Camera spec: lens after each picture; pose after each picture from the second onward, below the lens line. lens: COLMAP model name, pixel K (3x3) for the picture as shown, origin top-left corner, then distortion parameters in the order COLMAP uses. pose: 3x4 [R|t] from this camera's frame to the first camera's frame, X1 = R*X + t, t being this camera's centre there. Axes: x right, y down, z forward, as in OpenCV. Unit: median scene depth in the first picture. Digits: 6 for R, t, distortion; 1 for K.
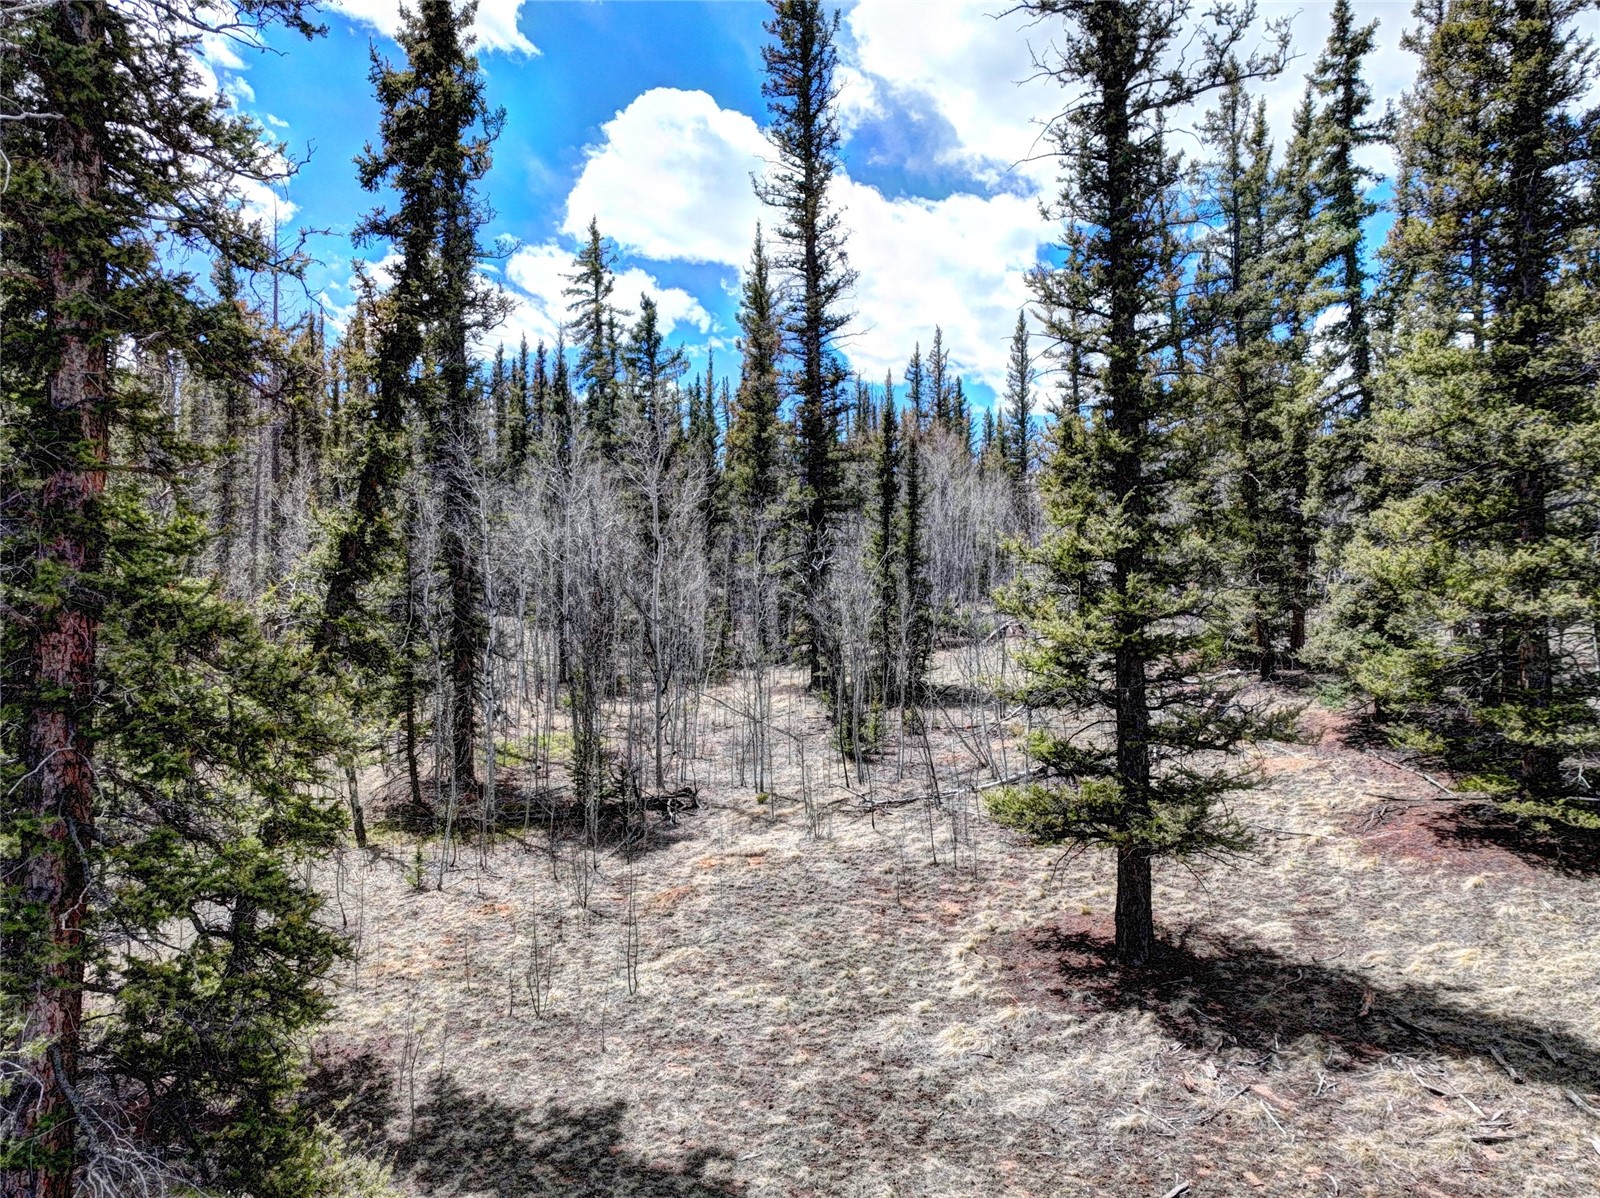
lens RADIAL K [[1154.7, 0, 804.0], [0, 1154.7, 595.6], [0, 0, 1]] dist [0.008981, 0.006709]
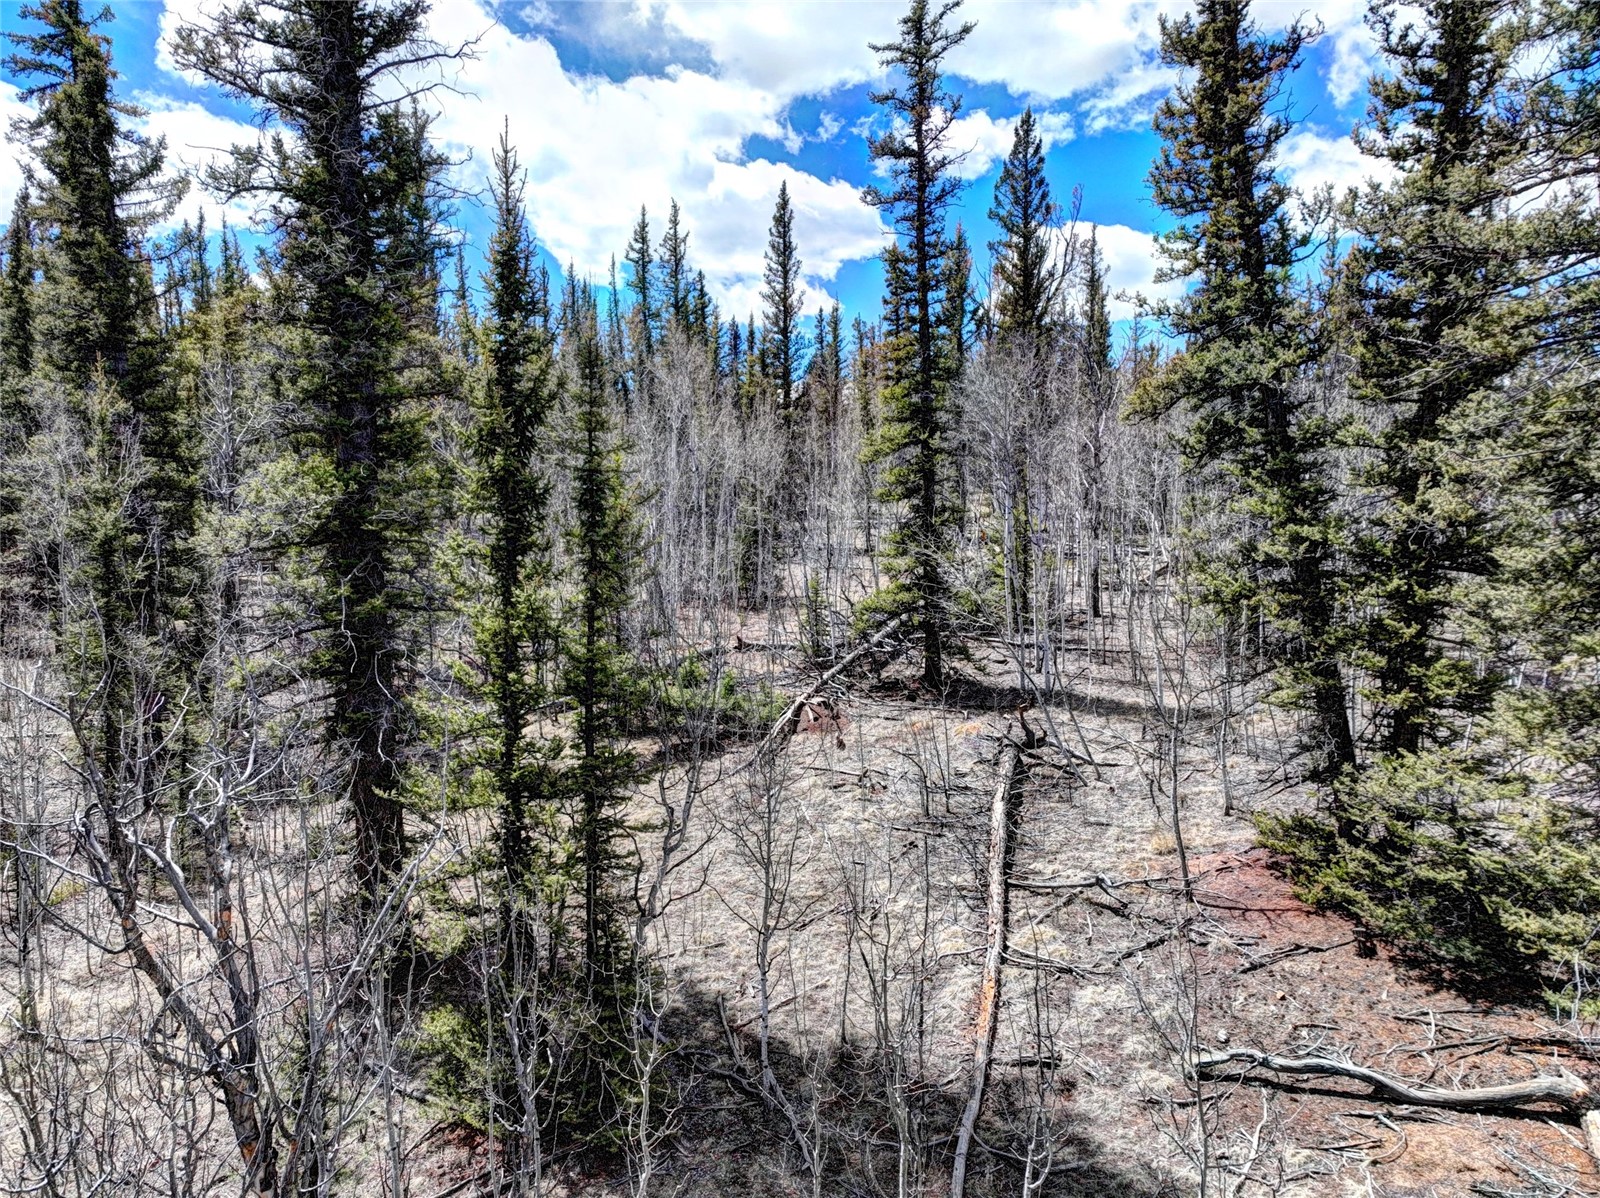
lens RADIAL K [[1154.7, 0, 795.5], [0, 1154.7, 596.0], [0, 0, 1]] dist [0.008981, 0.006709]
pose [[0.976671, -0.015191, 0.214204, 0.029323], [-0.000767, 0.997242, 0.074220, -0.032008], [-0.214741, -0.072653, 0.973965, 0.240501]]
